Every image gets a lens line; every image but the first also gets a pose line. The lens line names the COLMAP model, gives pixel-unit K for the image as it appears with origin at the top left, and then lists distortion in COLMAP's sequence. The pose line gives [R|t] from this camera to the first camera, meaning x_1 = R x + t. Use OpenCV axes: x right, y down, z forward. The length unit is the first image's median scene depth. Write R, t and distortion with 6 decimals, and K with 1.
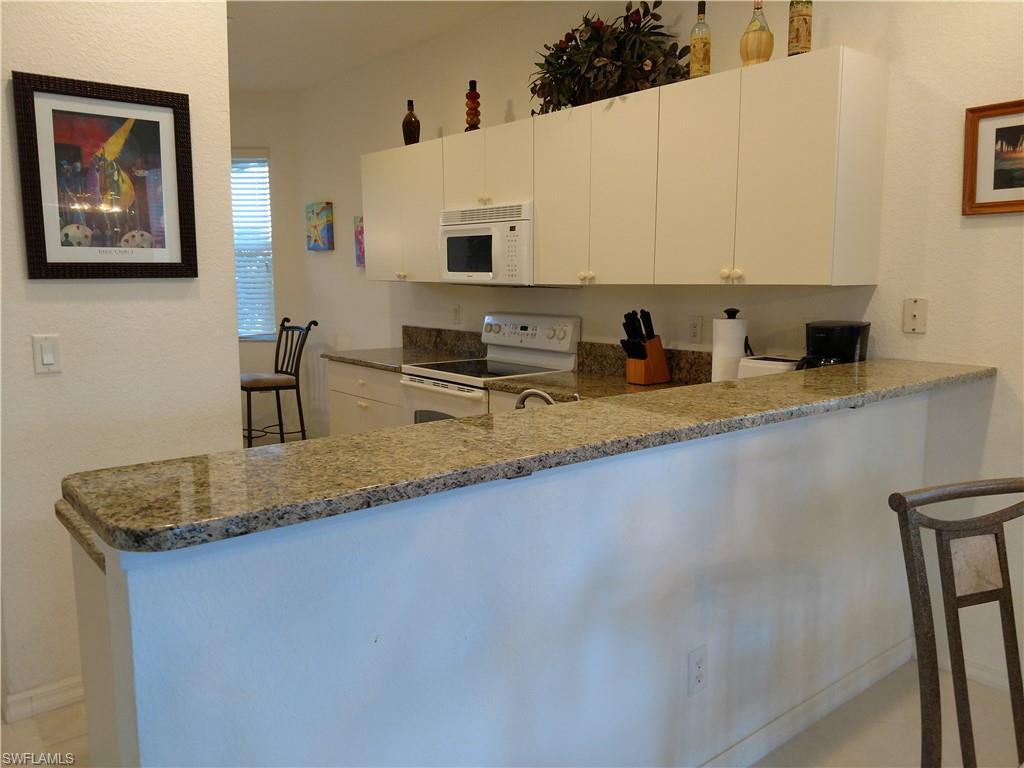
lens RADIAL K [[796.5, 0, 512.0], [0, 796.5, 384.0], [0, 0, 1]] dist [0.114026, -0.358275]
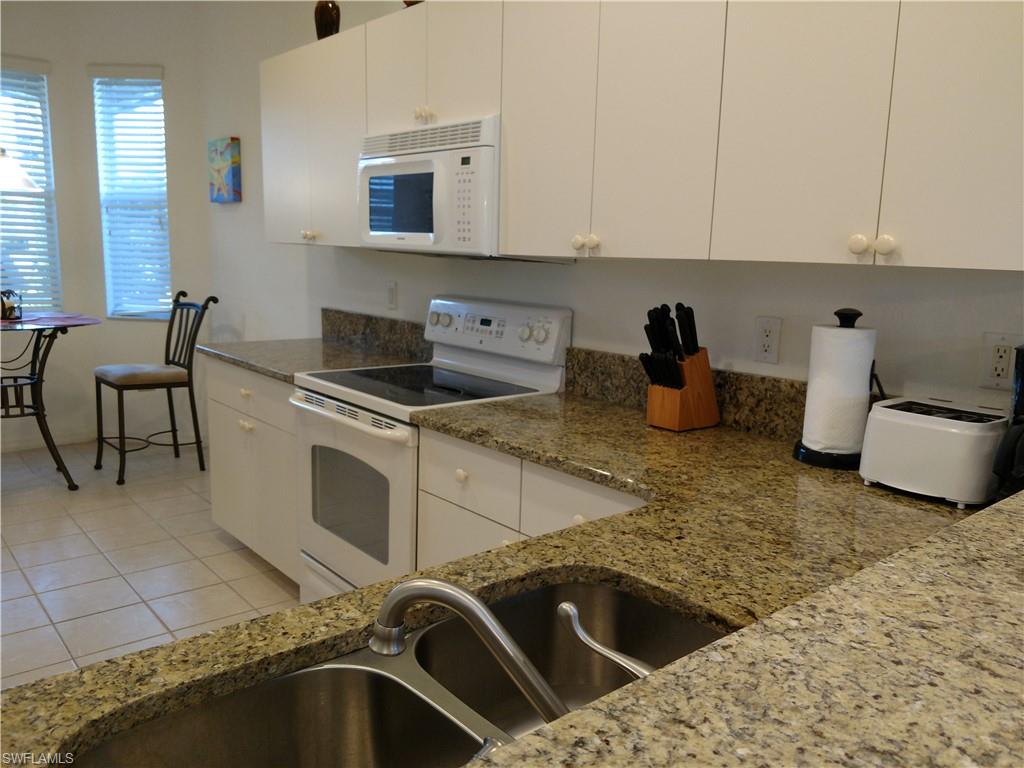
lens RADIAL K [[796.5, 0, 512.0], [0, 796.5, 384.0], [0, 0, 1]] dist [0.114026, -0.358275]
pose [[0.999381, 0.028298, 0.020904, 0.026221], [-0.028933, 0.999109, 0.030718, -0.042436], [-0.020016, -0.031303, 0.999309, 0.363009]]
